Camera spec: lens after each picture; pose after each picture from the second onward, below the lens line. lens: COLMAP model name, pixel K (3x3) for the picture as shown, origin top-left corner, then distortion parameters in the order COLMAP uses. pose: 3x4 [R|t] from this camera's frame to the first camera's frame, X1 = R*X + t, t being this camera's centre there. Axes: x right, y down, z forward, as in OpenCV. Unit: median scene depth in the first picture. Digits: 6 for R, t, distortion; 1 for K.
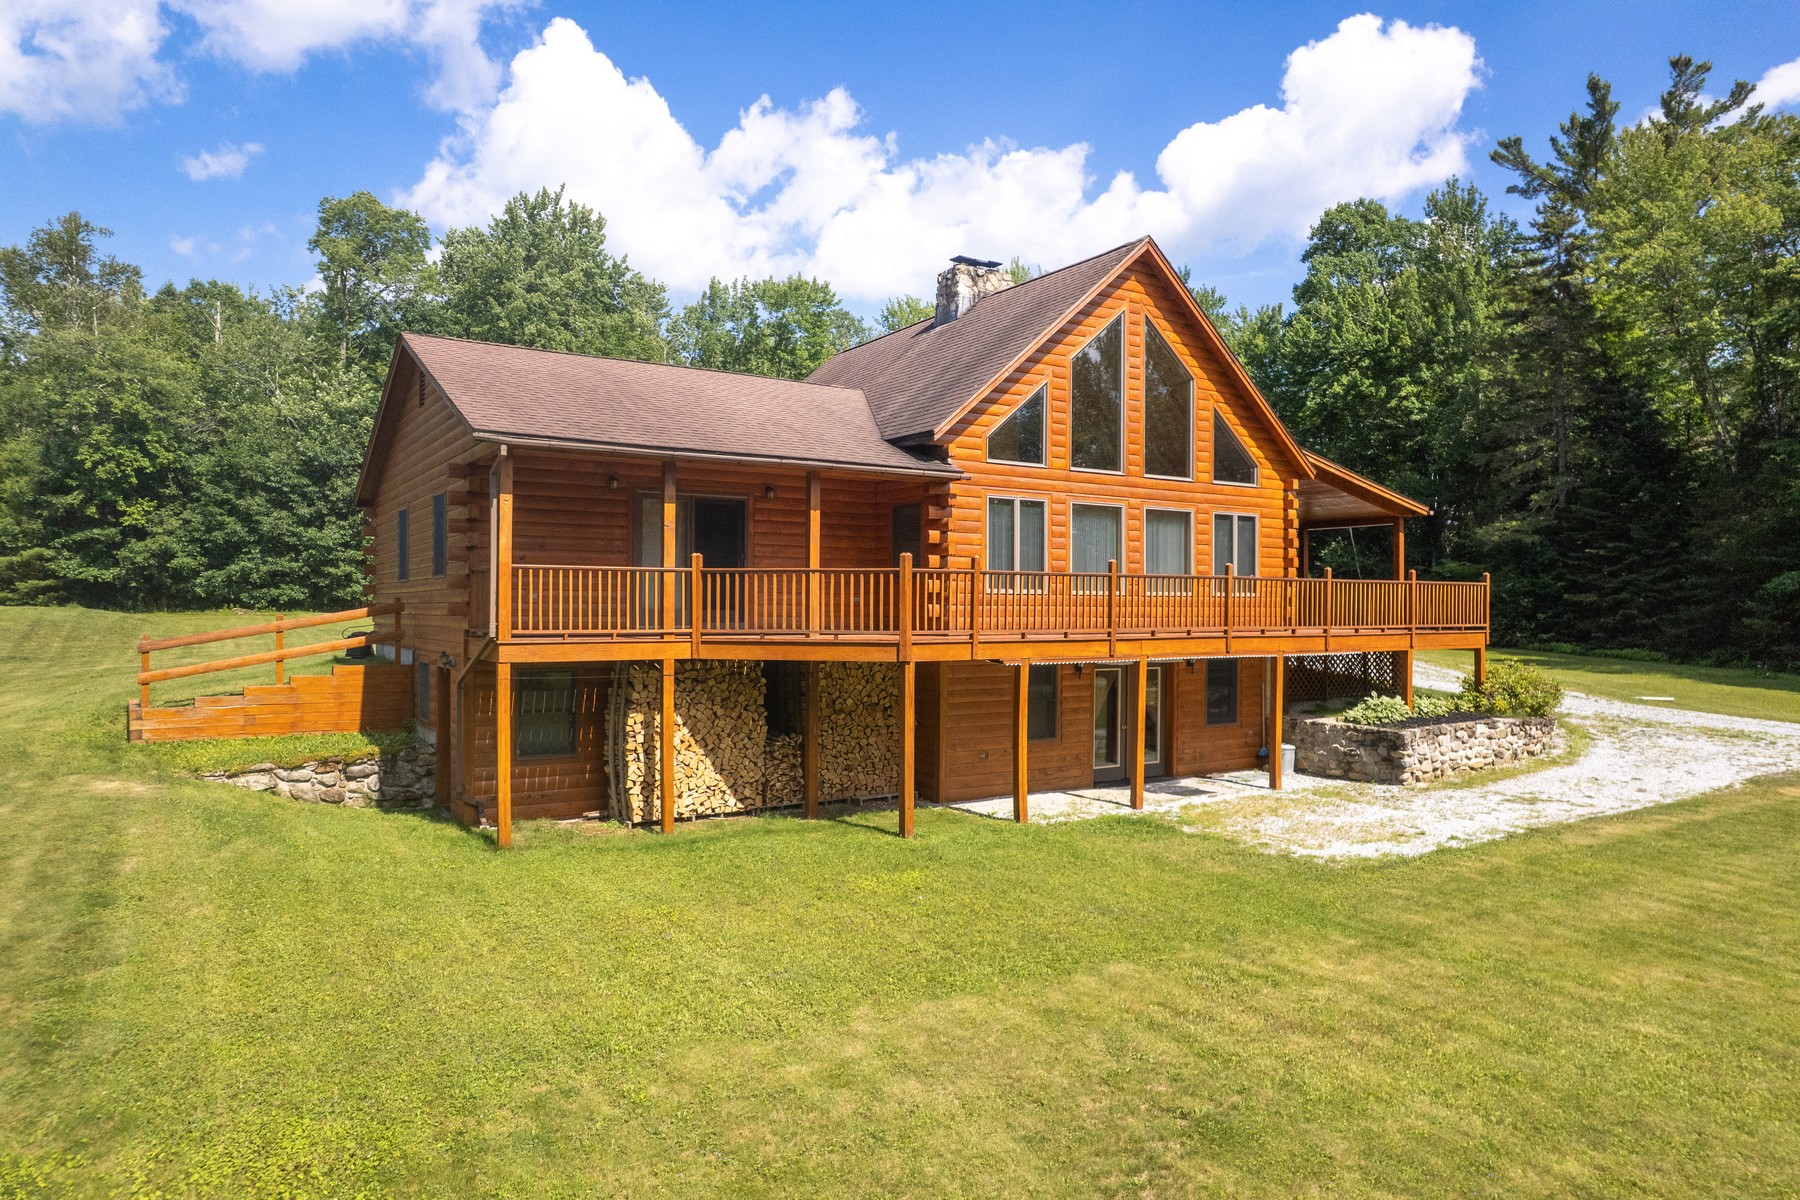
lens RADIAL K [[1131.1, 0, 900.0], [0, 1131.1, 600.0], [0, 0, 1]] dist [-0.000061, 0.000057]
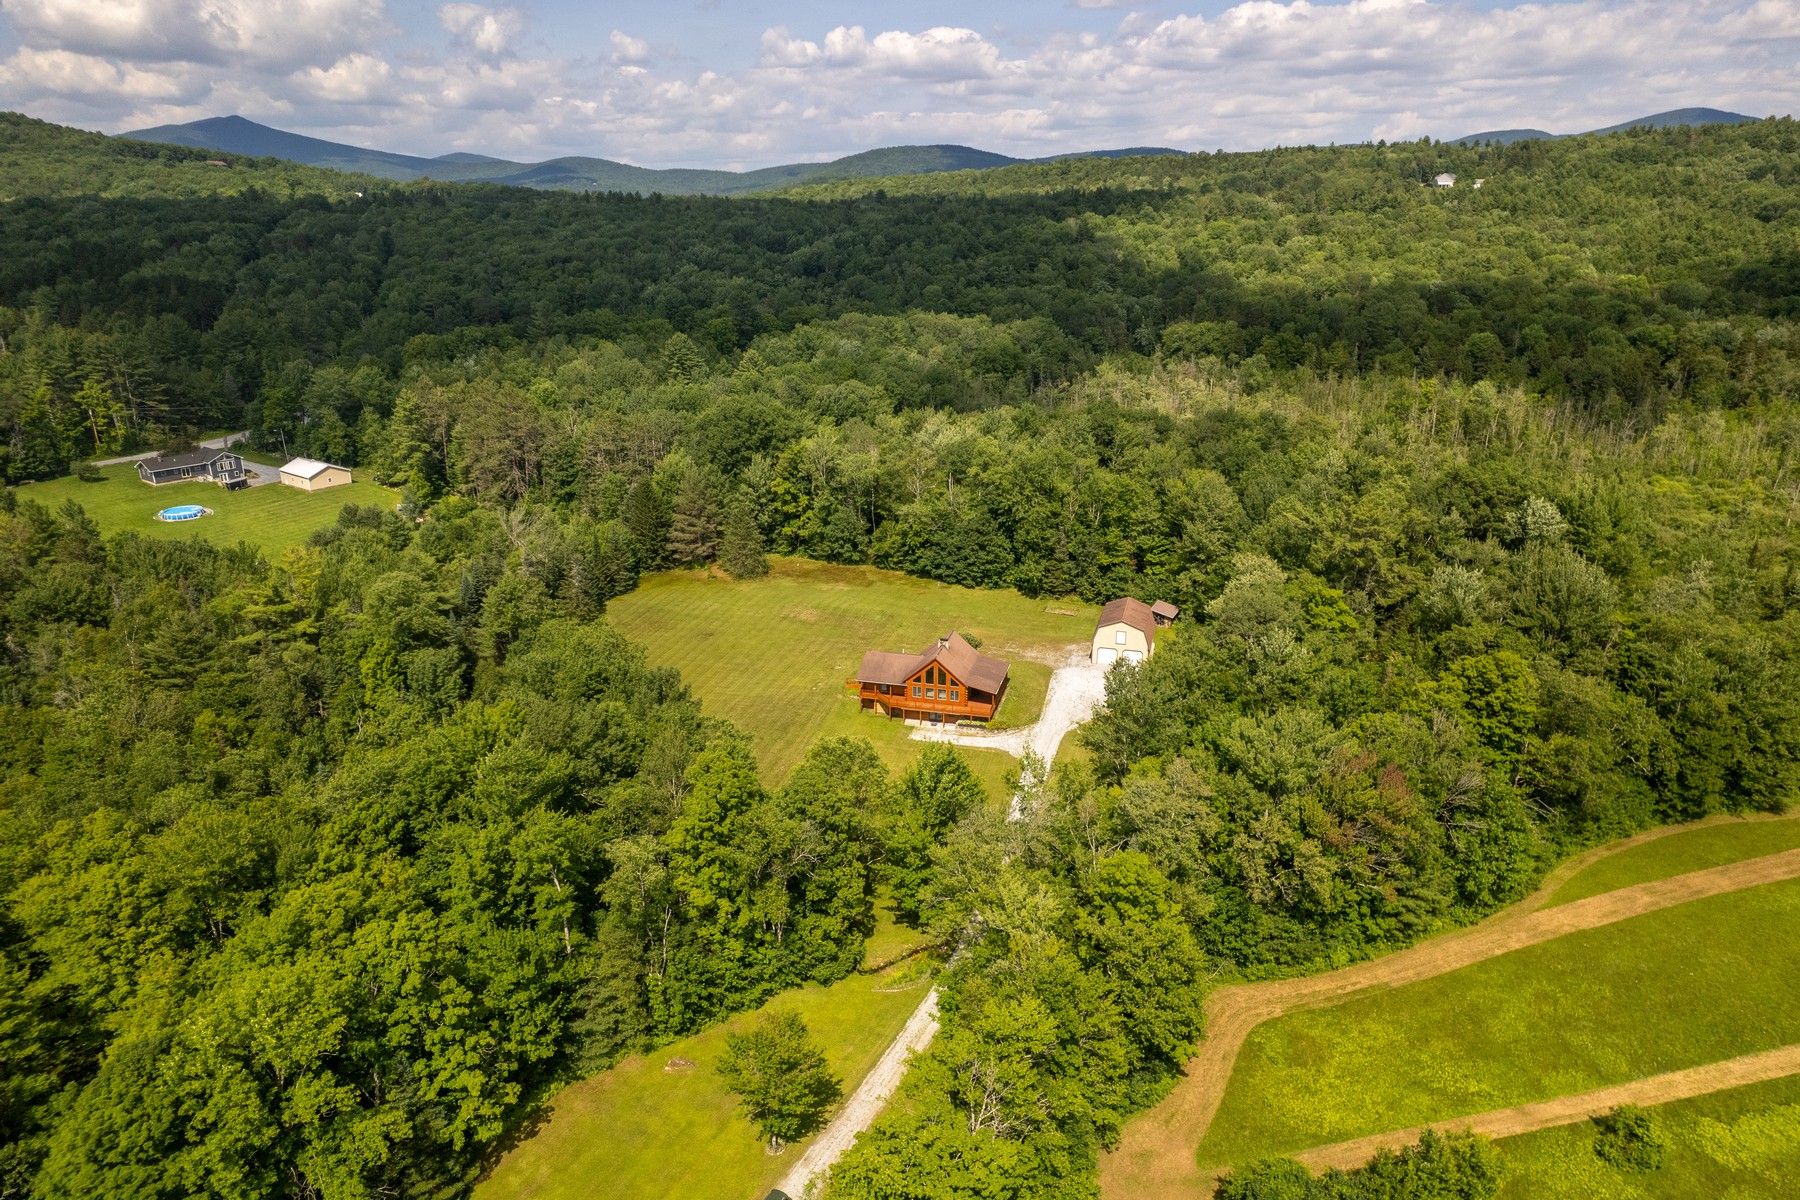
lens RADIAL K [[1131.1, 0, 900.0], [0, 1131.1, 600.0], [0, 0, 1]] dist [-0.000061, 0.000057]
pose [[0.663289, 0.248878, -0.705767, 5.330598], [0.006210, 0.941218, 0.337742, -3.251785], [0.748337, -0.228404, 0.622754, -3.837103]]
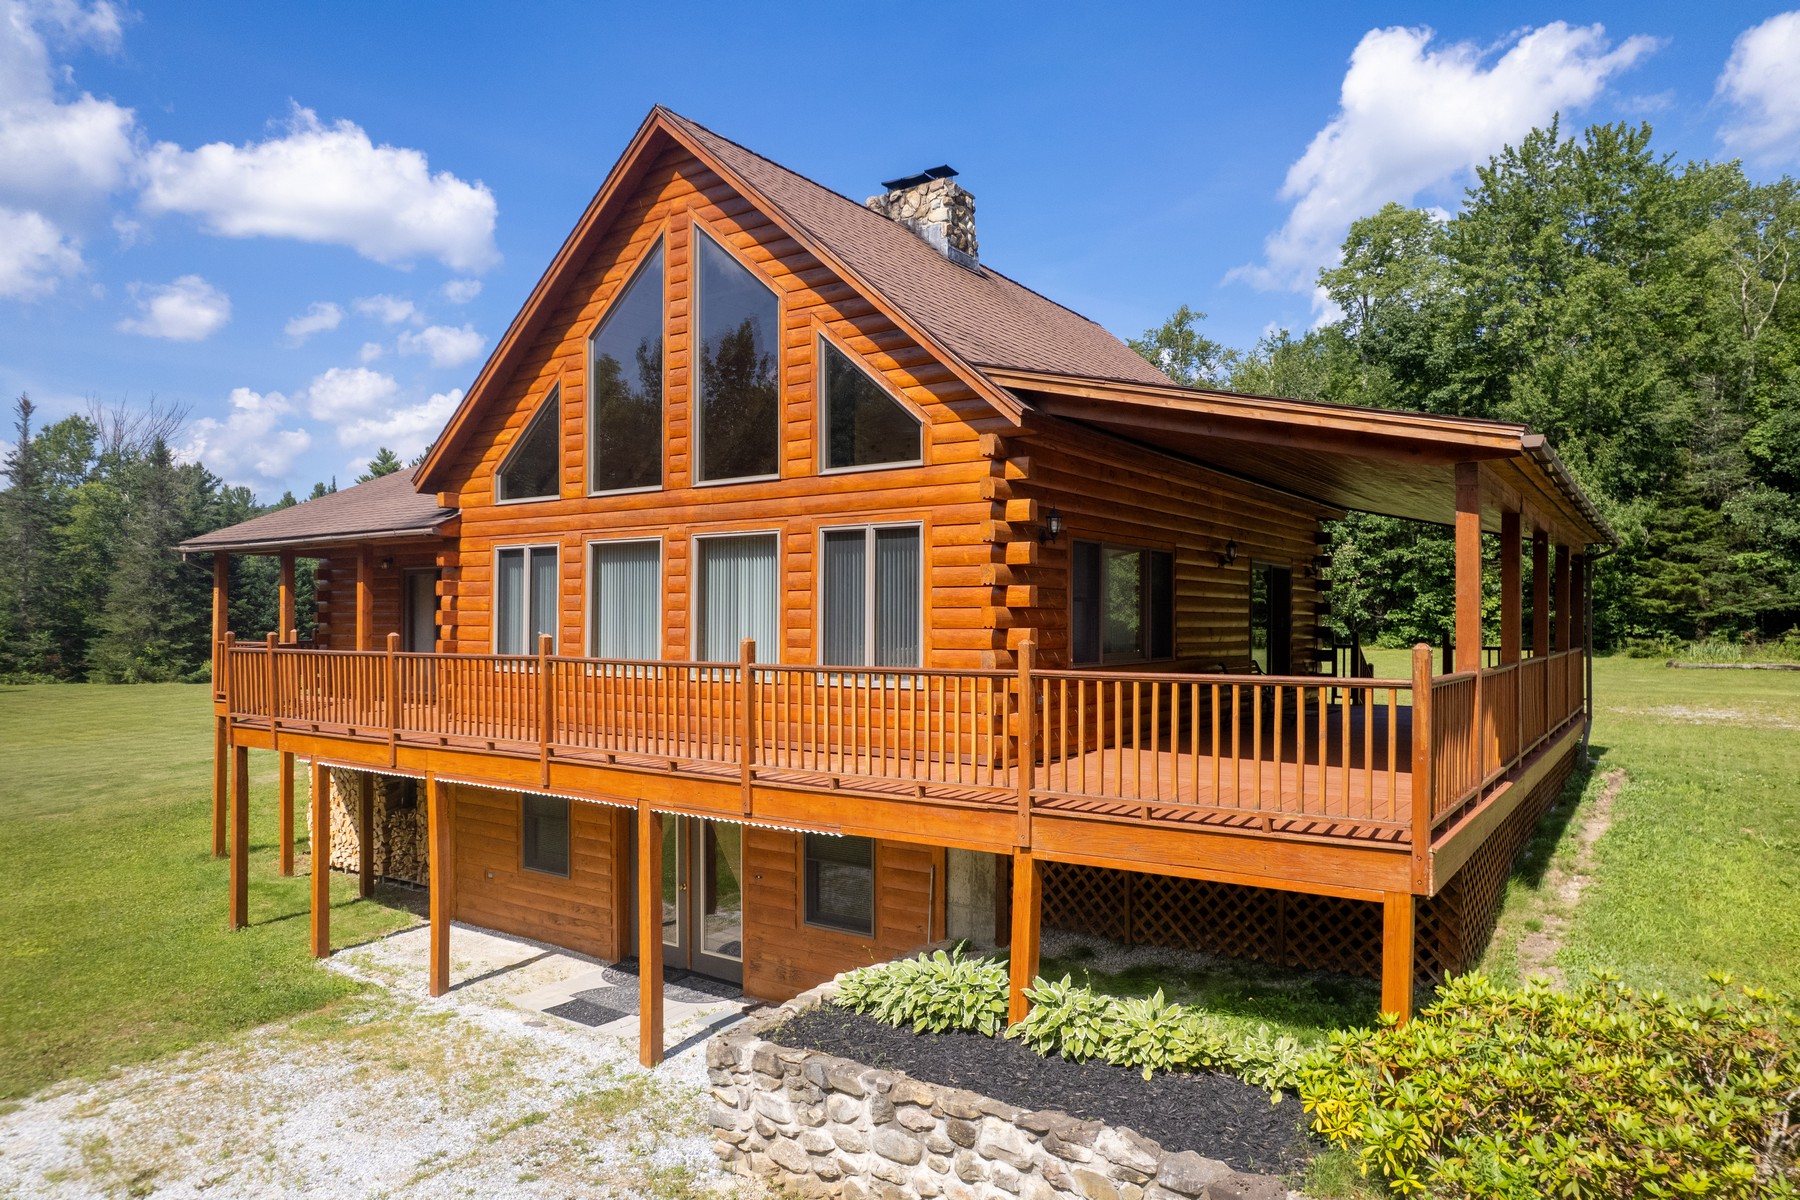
lens RADIAL K [[1131.1, 0, 900.0], [0, 1131.1, 600.0], [0, 0, 1]] dist [-0.000061, 0.000057]
pose [[0.372261, -0.019912, -0.927914, 0.838030], [0.006924, 0.999802, -0.018677, -0.035452], [0.928102, 0.000528, 0.372325, 0.884484]]
